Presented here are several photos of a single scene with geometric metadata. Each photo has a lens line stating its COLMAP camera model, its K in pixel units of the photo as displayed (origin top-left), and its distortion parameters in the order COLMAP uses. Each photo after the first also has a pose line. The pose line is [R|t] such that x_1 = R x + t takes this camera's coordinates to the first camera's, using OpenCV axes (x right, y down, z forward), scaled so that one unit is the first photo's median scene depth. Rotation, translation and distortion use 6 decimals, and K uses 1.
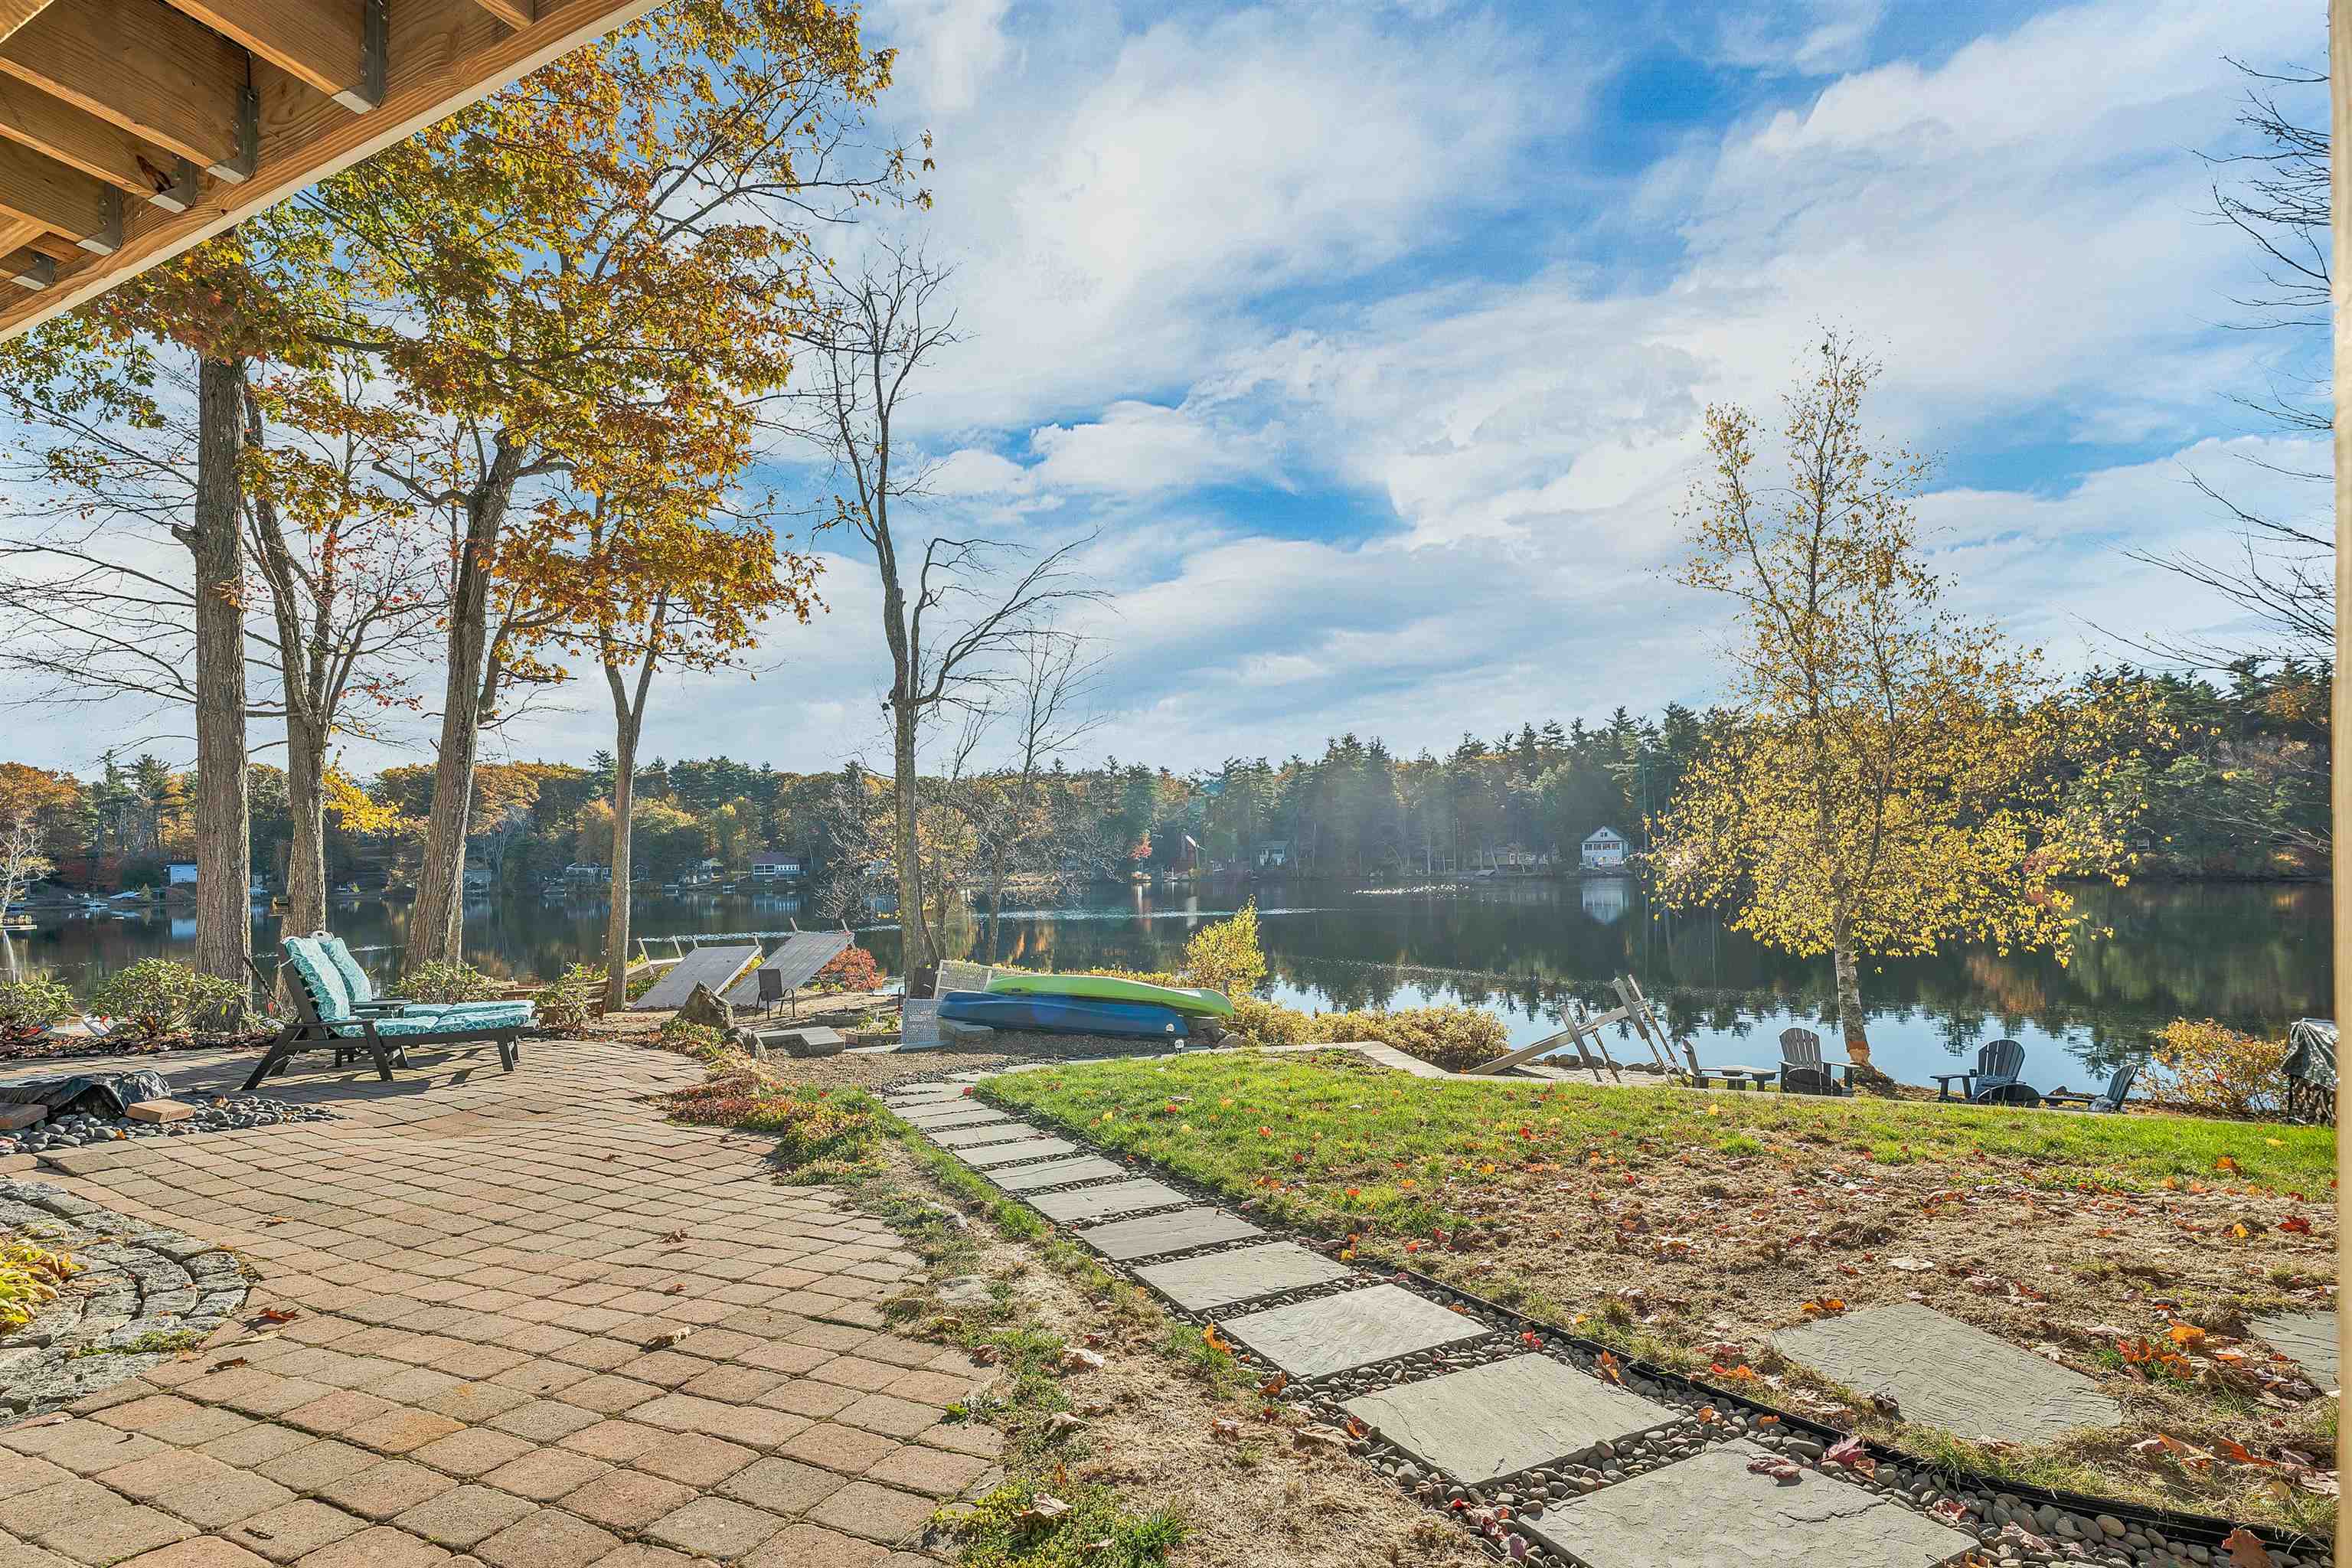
lens RADIAL K [[1060.7, 0, 1170.6], [0, 1060.7, 860.8], [0, 0, 1]] dist [-0.001101, -0.000225]
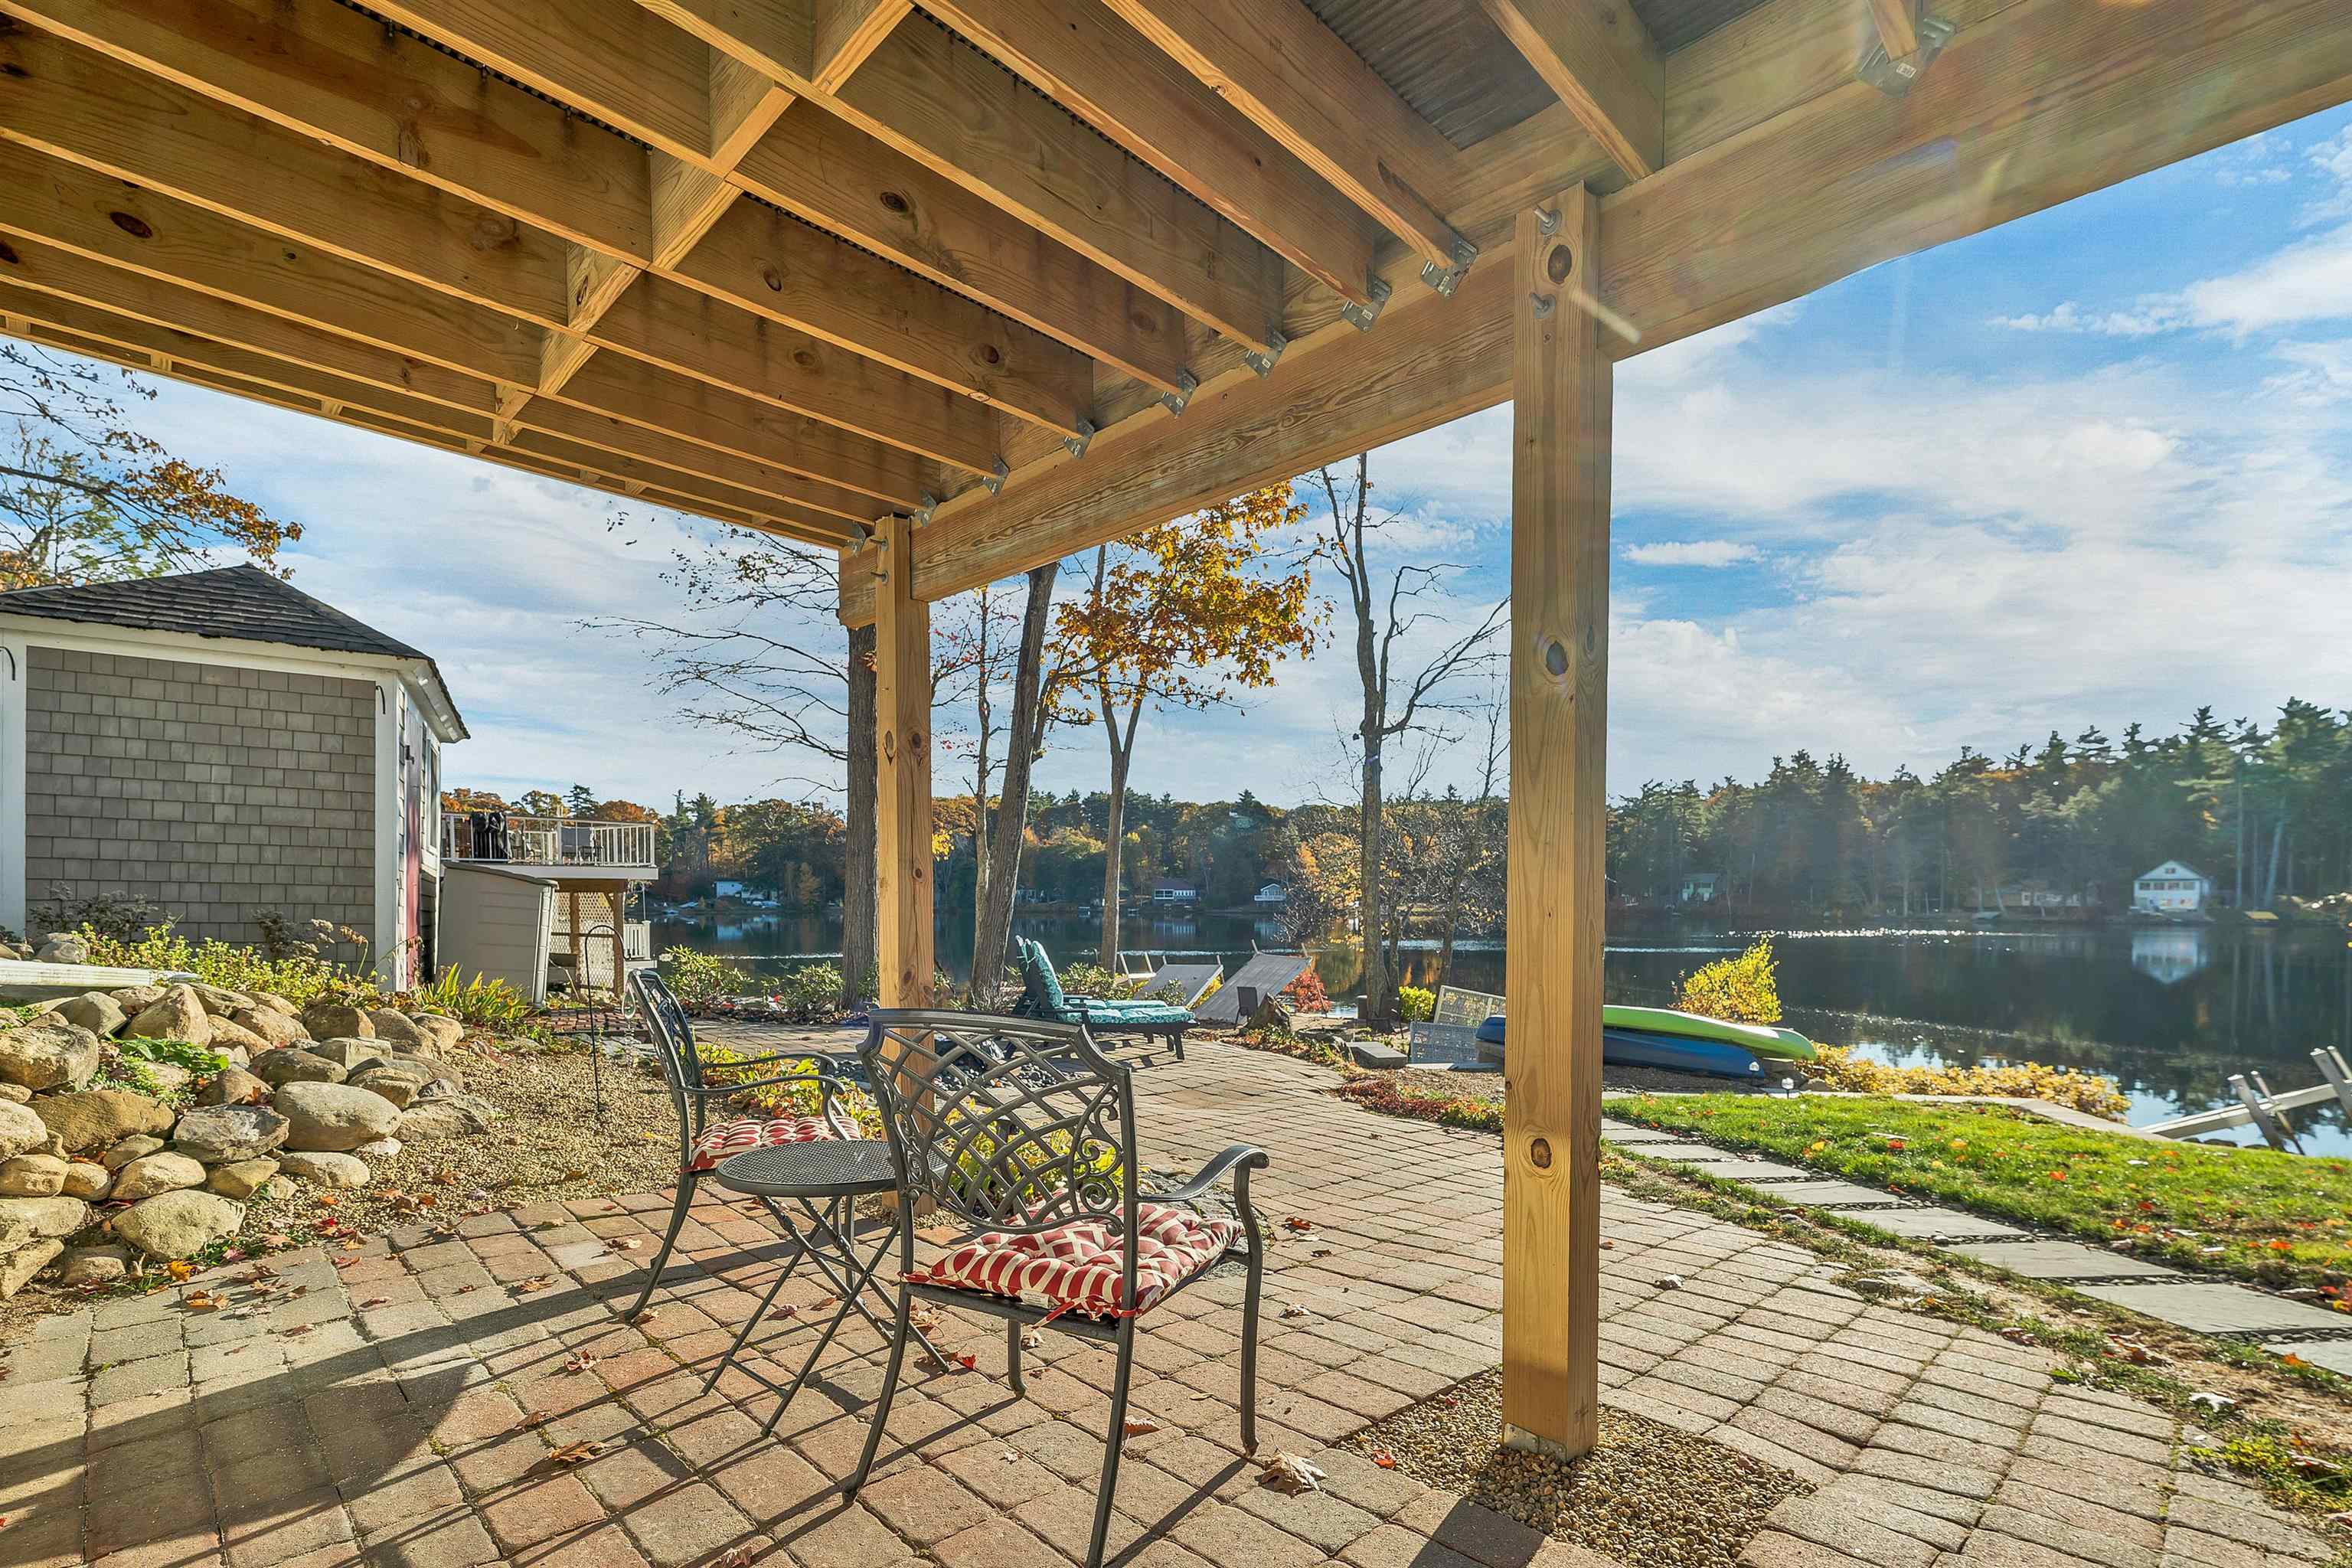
lens RADIAL K [[1076.9, 0, 1171.2], [0, 1076.9, 910.4], [0, 0, 1]] dist [0.002177, -0.000510]
pose [[0.938887, 0.024447, -0.343356, -0.072802], [-0.017894, 0.999592, 0.022242, 0.002093], [0.343760, -0.014738, 0.938942, -0.039457]]
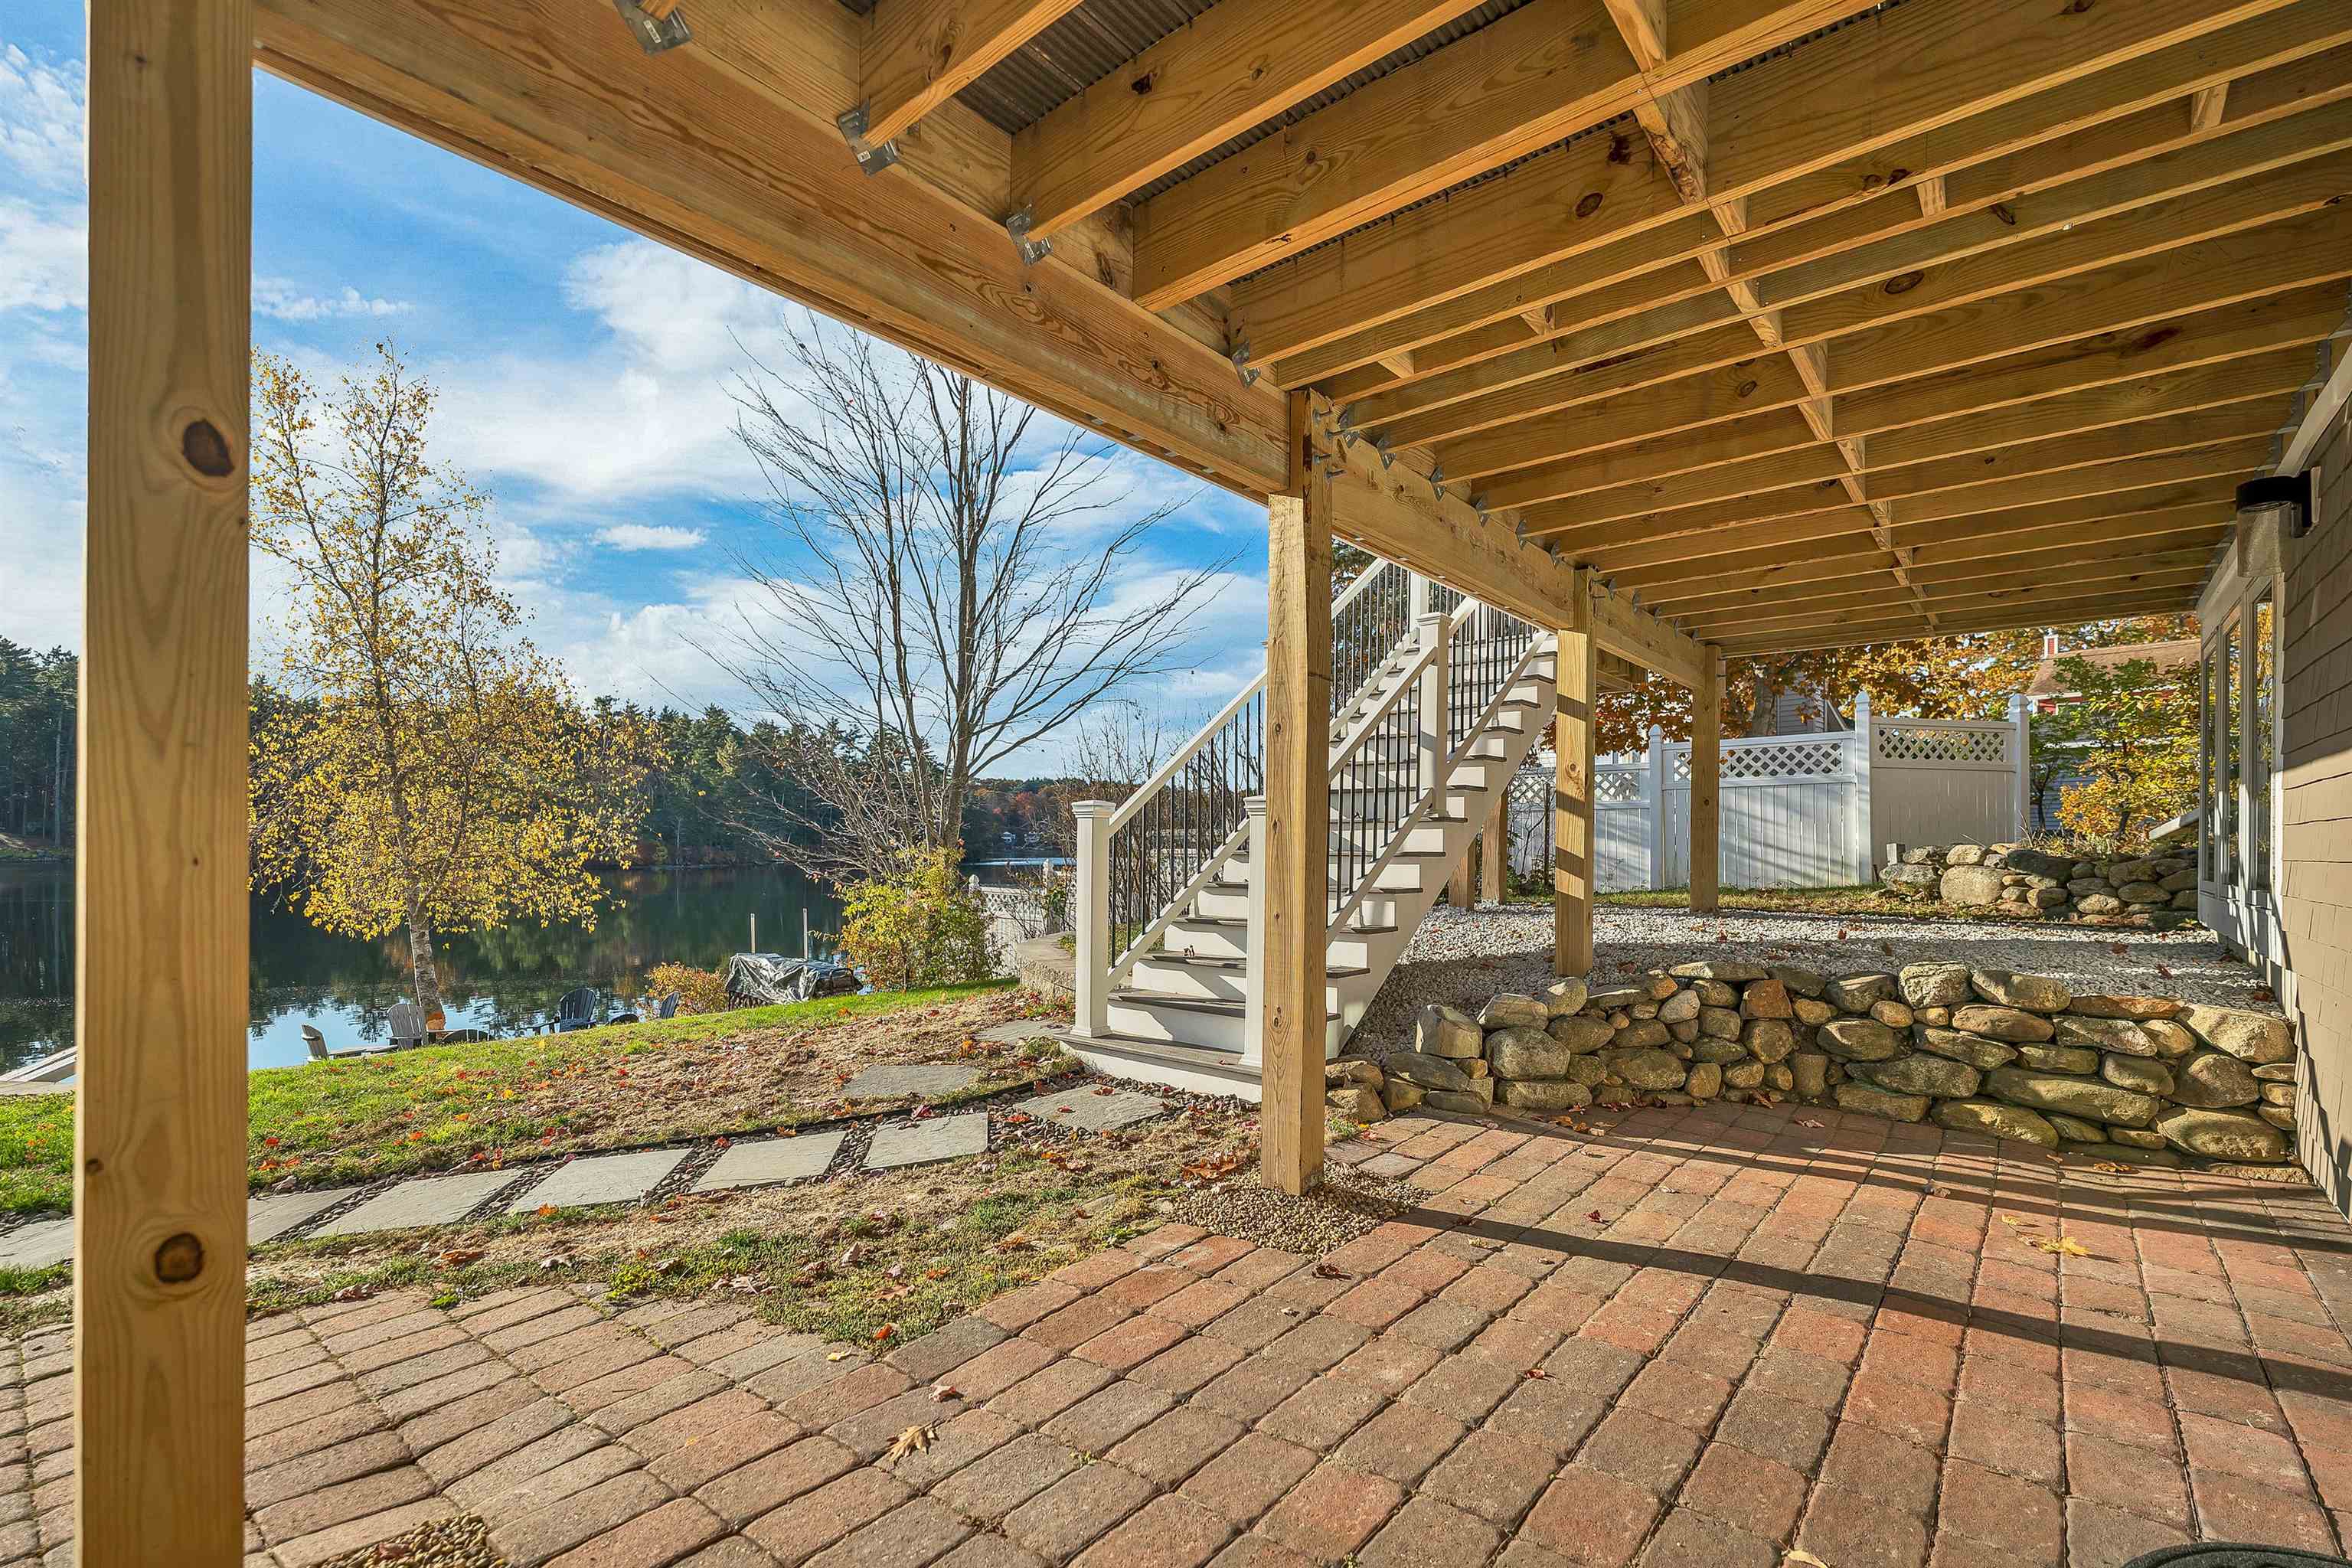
lens RADIAL K [[1036.3, 0, 1181.8], [0, 1036.3, 845.0], [0, 0, 1]] dist [0.000807, -0.000209]
pose [[0.253742, 0.022442, 0.967011, -0.112986], [-0.017226, 0.999677, -0.018680, 0.003307], [-0.967118, -0.011918, 0.254047, -0.004980]]
